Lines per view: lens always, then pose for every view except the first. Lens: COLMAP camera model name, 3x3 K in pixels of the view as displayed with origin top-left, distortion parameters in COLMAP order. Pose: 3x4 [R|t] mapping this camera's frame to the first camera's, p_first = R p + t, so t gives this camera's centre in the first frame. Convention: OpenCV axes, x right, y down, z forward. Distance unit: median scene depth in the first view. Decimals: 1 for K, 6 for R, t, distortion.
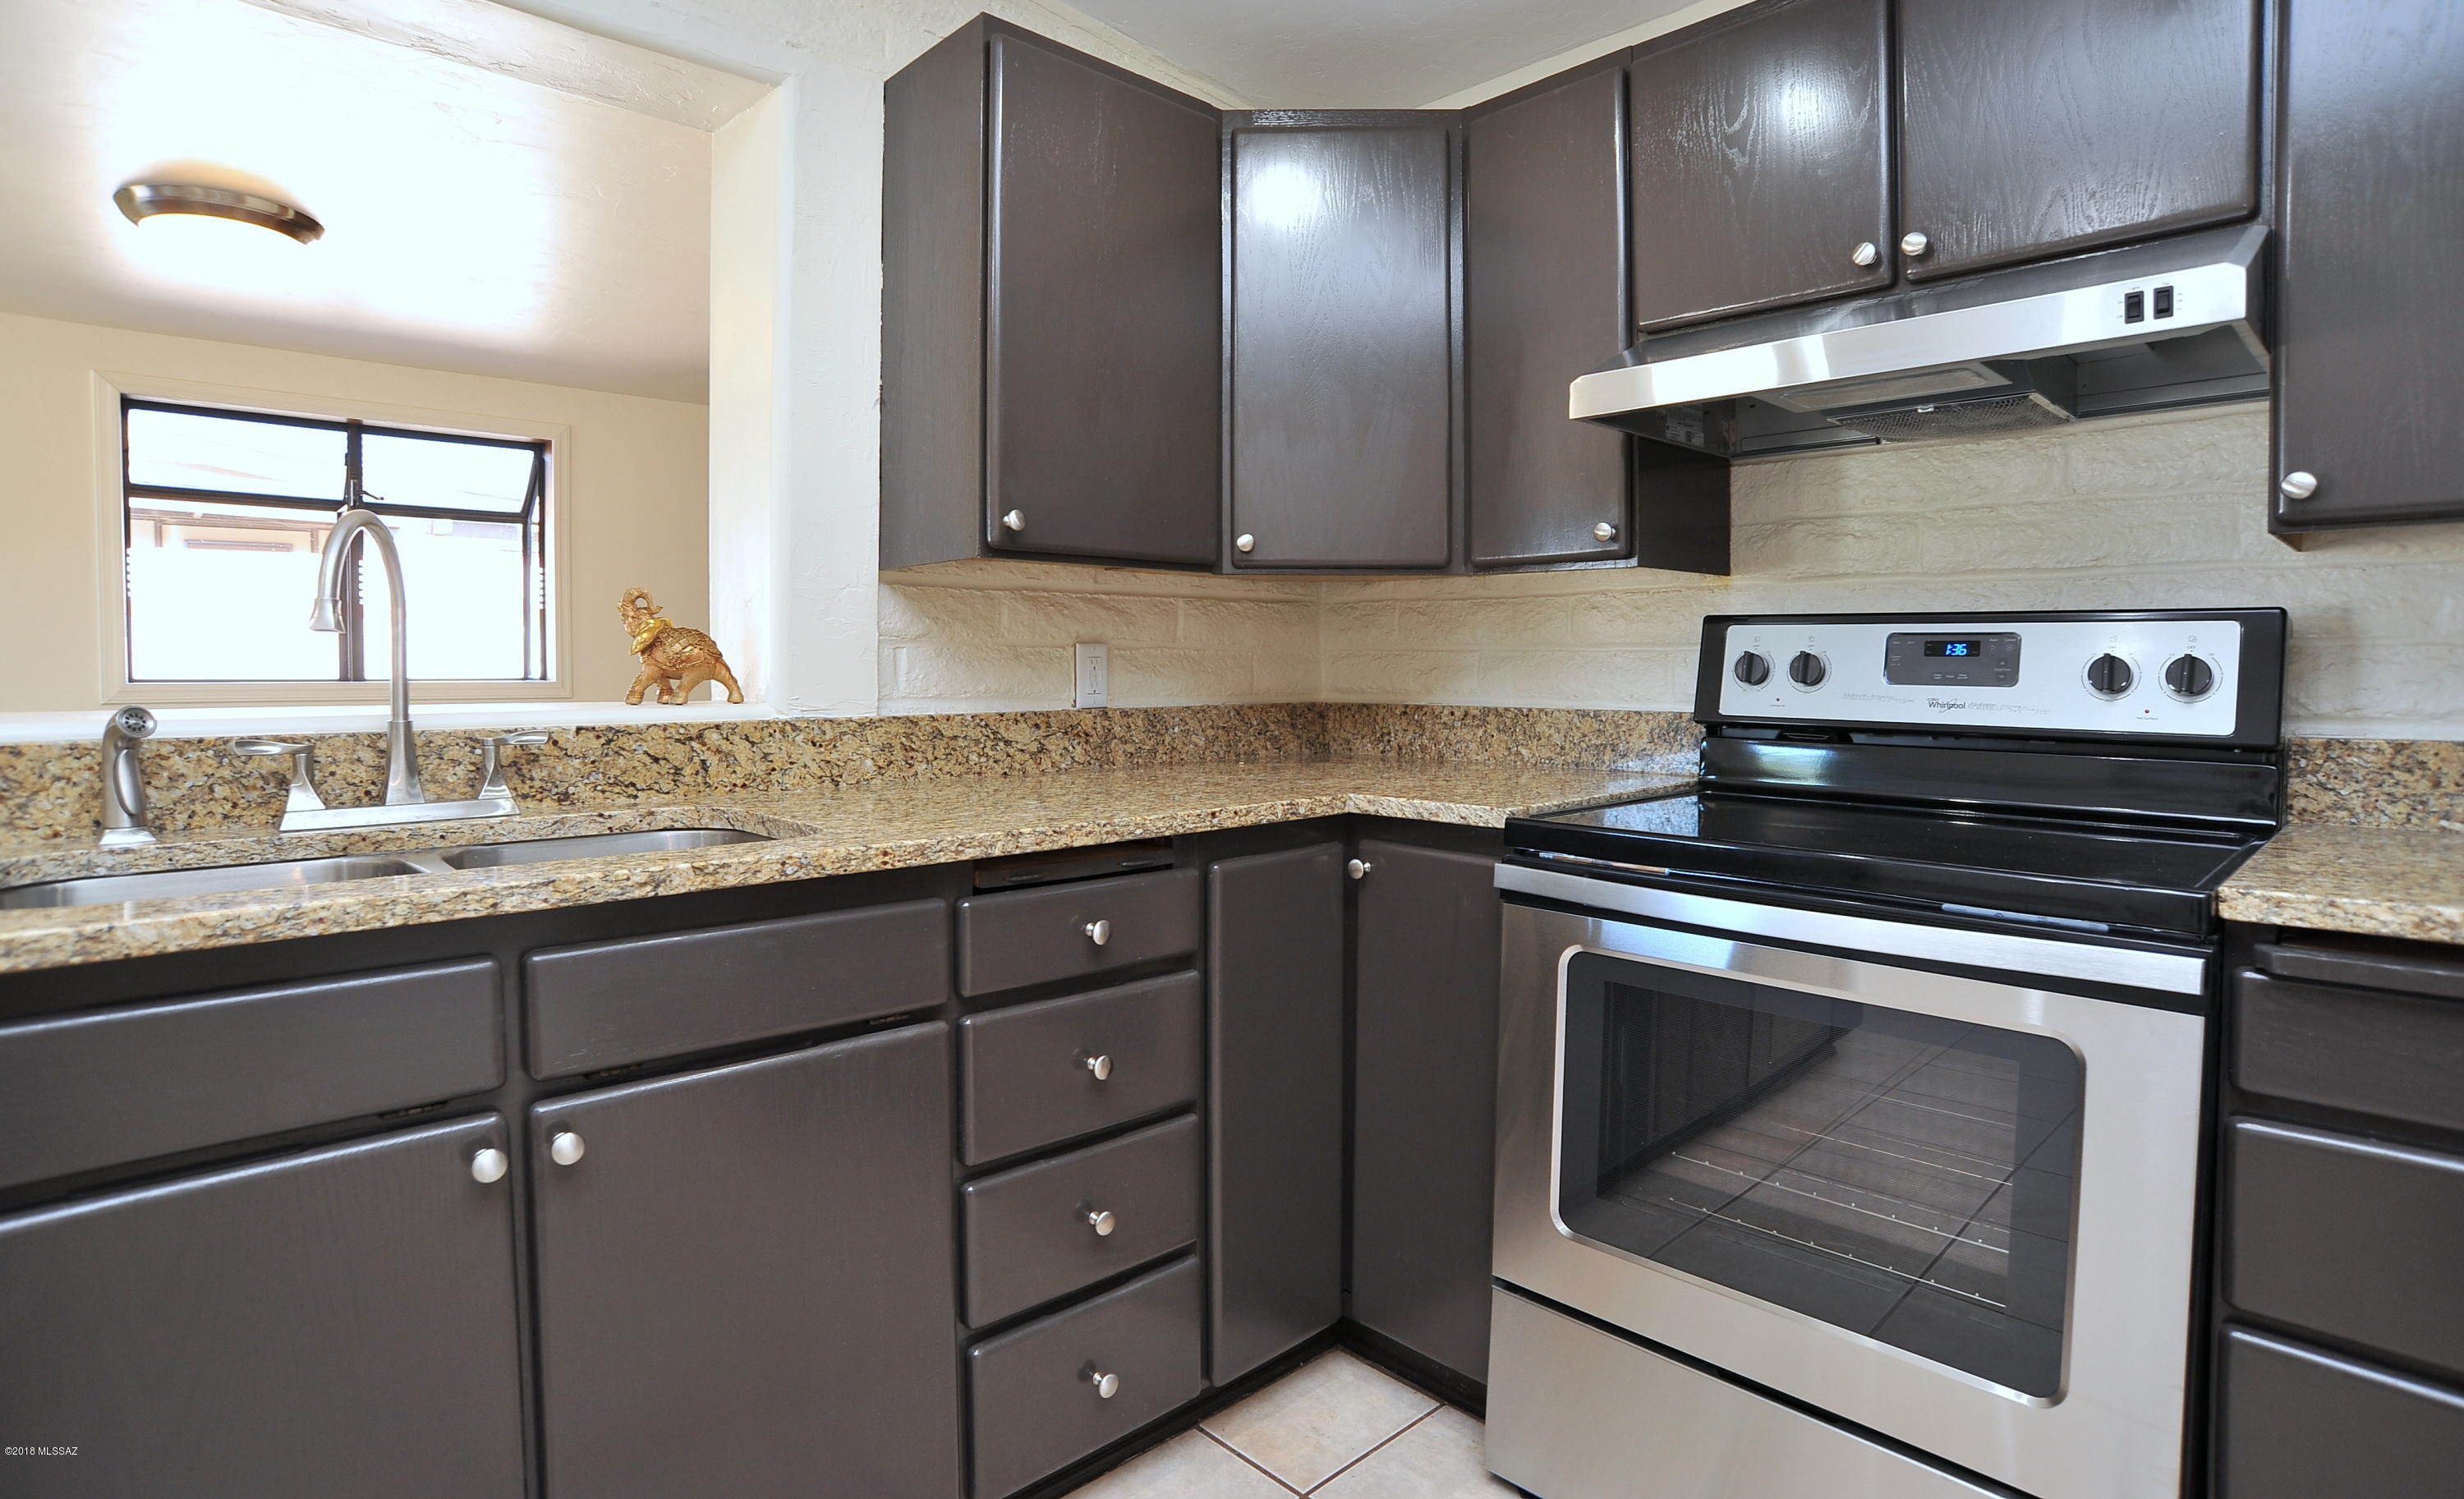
lens RADIAL K [[1260.8, 0, 1235.0], [0, 1260.8, 703.0], [0, 0, 1]] dist [-0.059430, 0.016400]
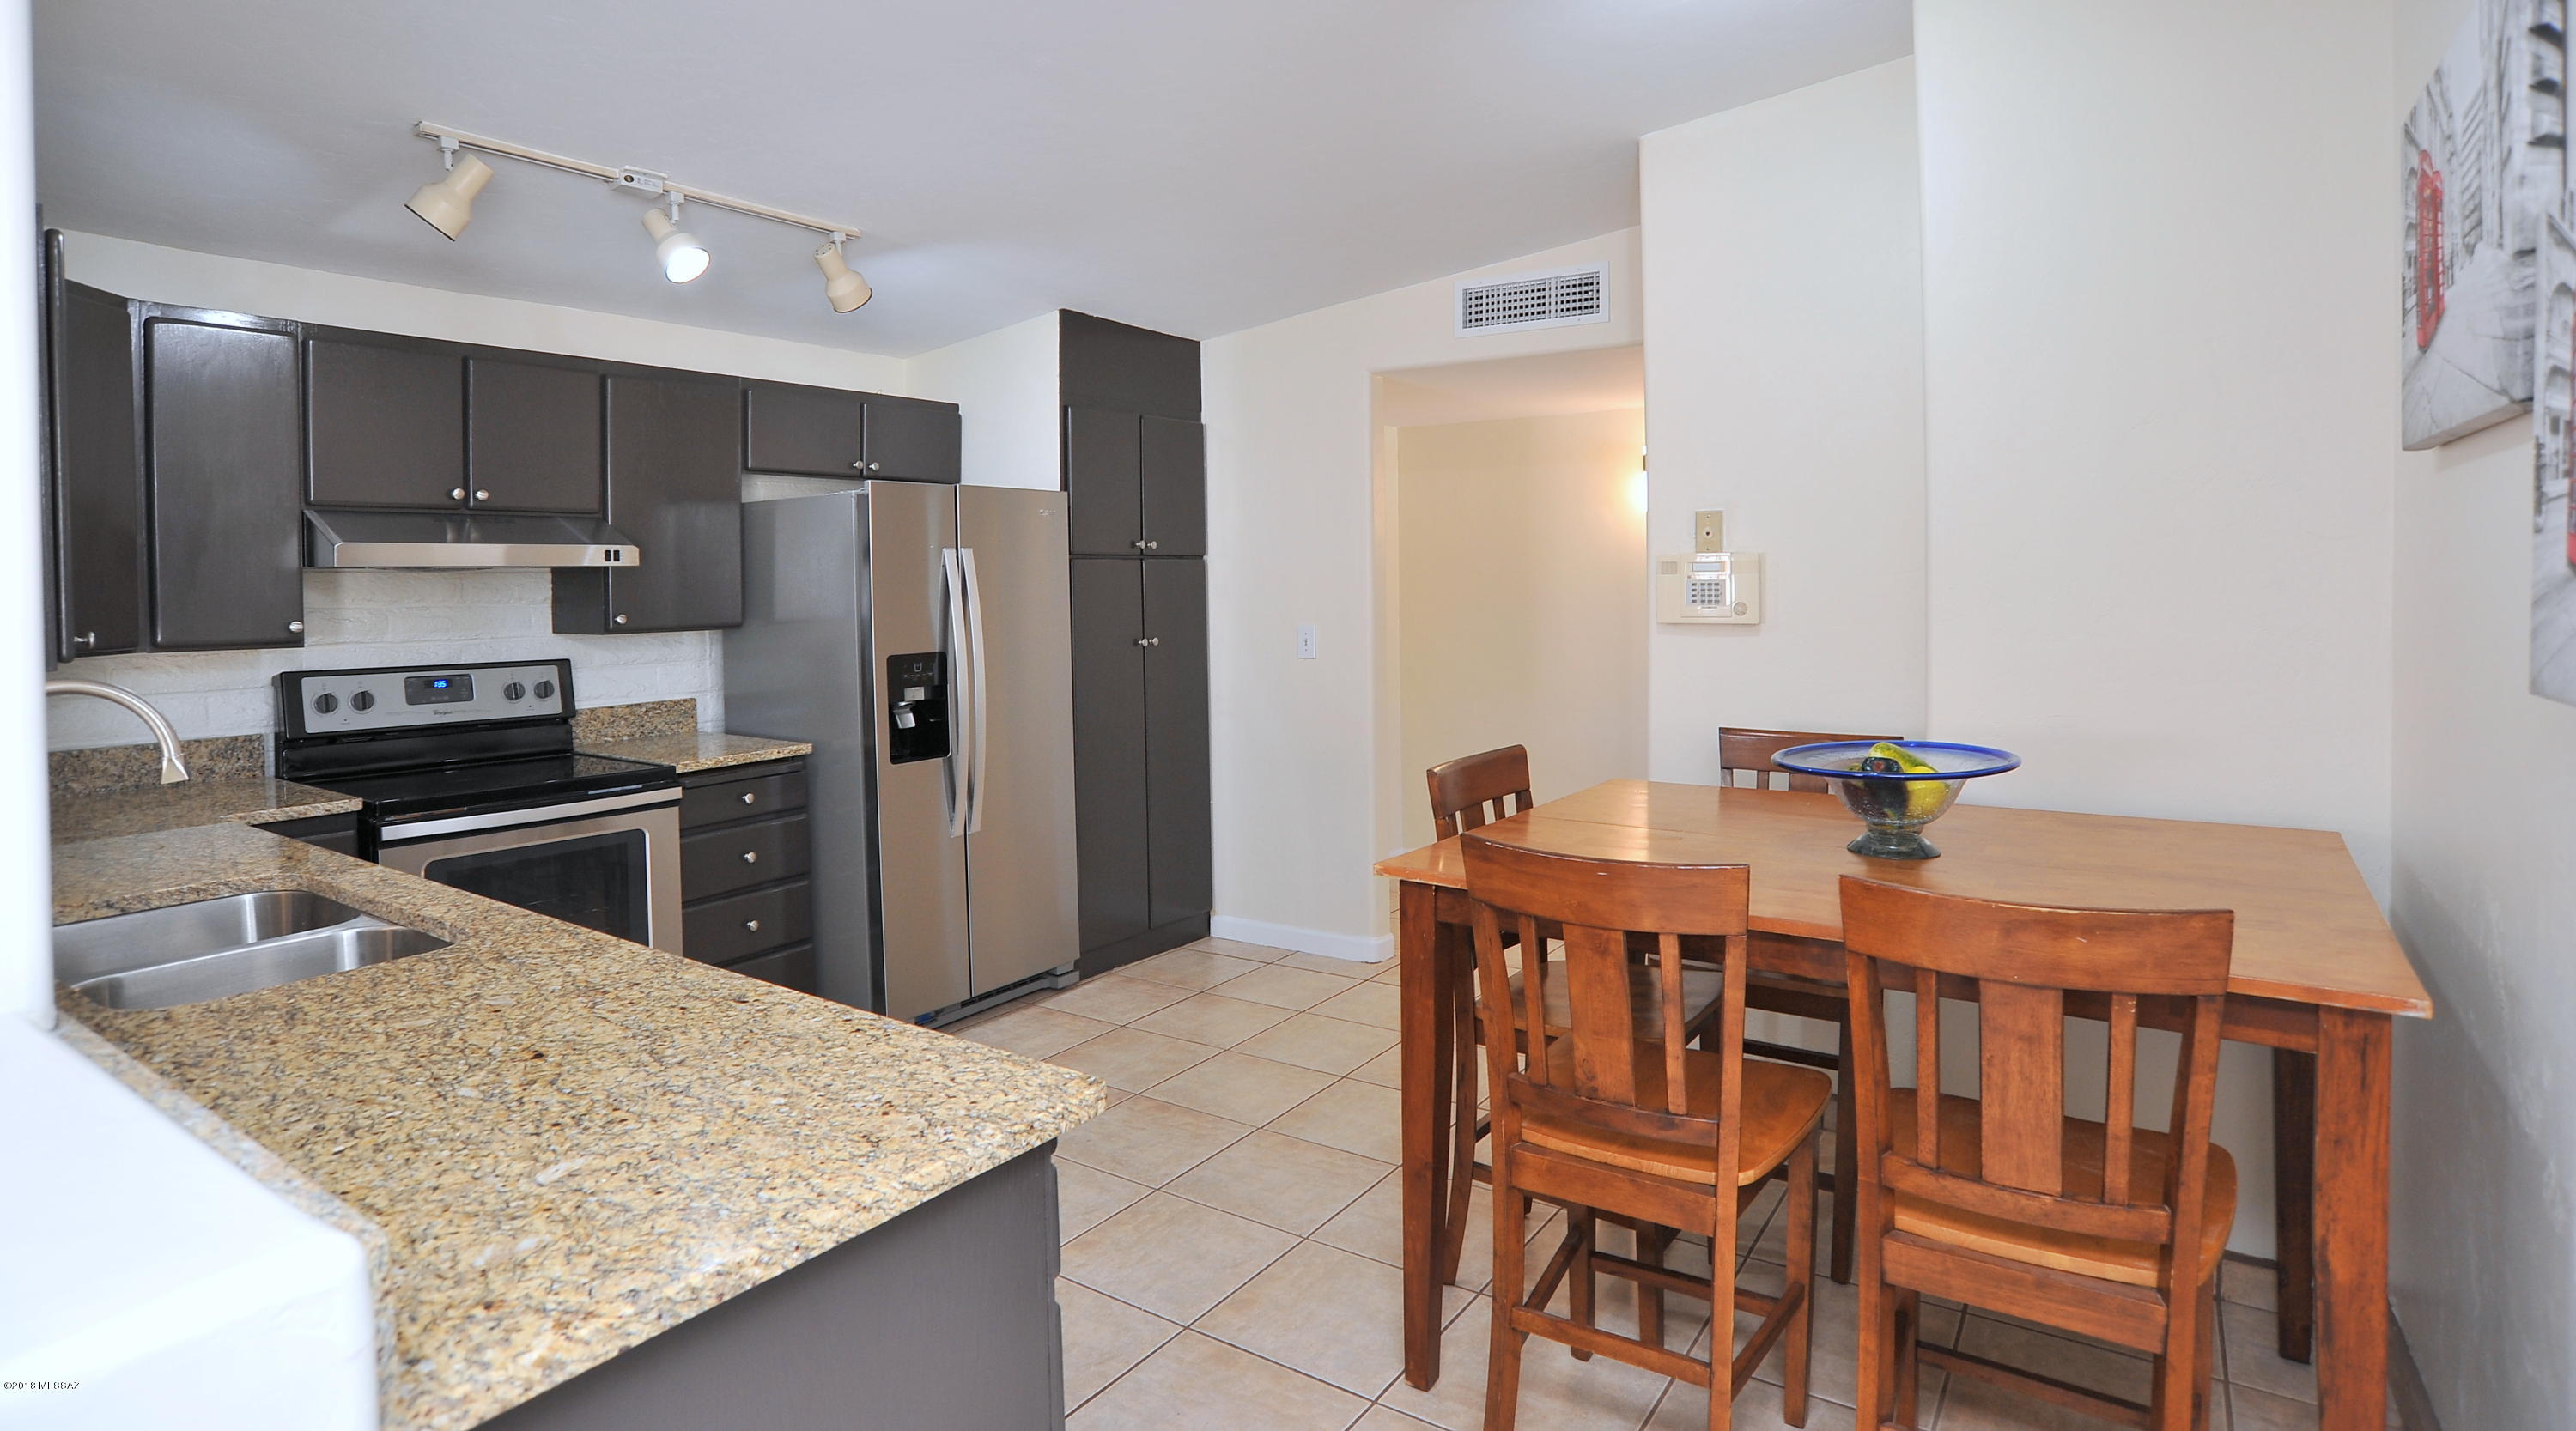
lens RADIAL K [[1324.0, 0, 1250.1], [0, 1324.0, 590.9], [0, 0, 1]] dist [-0.055911, 0.008615]
pose [[-0.185649, -0.008681, 0.982578, -1.613815], [0.042947, 0.998934, 0.016940, -0.164609], [-0.981677, 0.045343, -0.185078, 0.112080]]
